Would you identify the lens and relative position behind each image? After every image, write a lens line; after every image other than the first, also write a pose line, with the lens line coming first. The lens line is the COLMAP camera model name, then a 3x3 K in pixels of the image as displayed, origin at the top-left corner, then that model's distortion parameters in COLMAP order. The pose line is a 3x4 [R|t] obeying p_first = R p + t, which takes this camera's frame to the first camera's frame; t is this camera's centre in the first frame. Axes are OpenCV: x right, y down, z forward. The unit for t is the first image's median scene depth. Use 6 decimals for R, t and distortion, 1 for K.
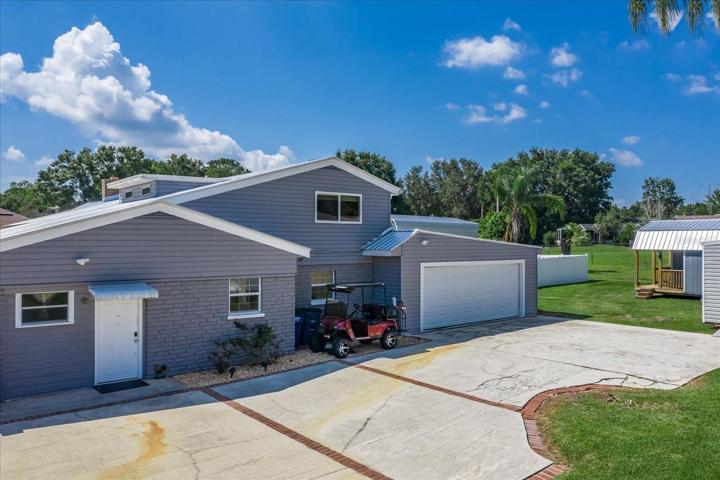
lens RADIAL K [[613.7, 0, 359.0], [0, 613.7, 242.4], [0, 0, 1]] dist [0.152031, -0.012220]
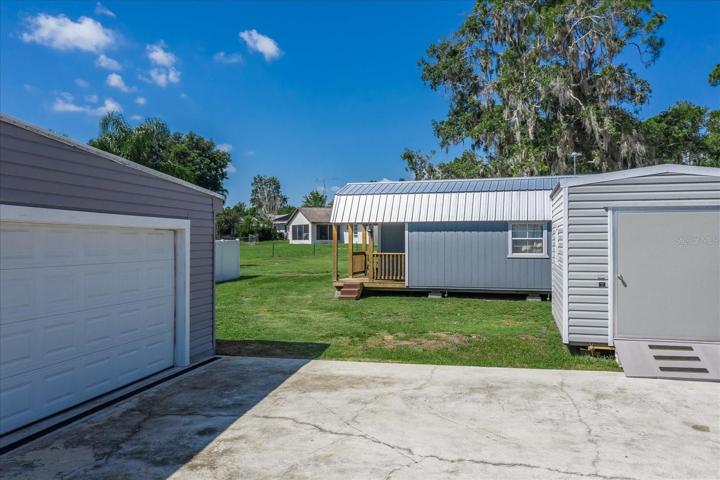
lens RADIAL K [[613.7, 0, 358.8], [0, 613.7, 240.6], [0, 0, 1]] dist [0.152031, -0.012220]
pose [[0.812169, 0.012108, 0.583297, 0.024083], [-0.007675, 0.999920, -0.010071, 0.009068], [-0.583372, 0.003703, 0.812197, 0.122596]]
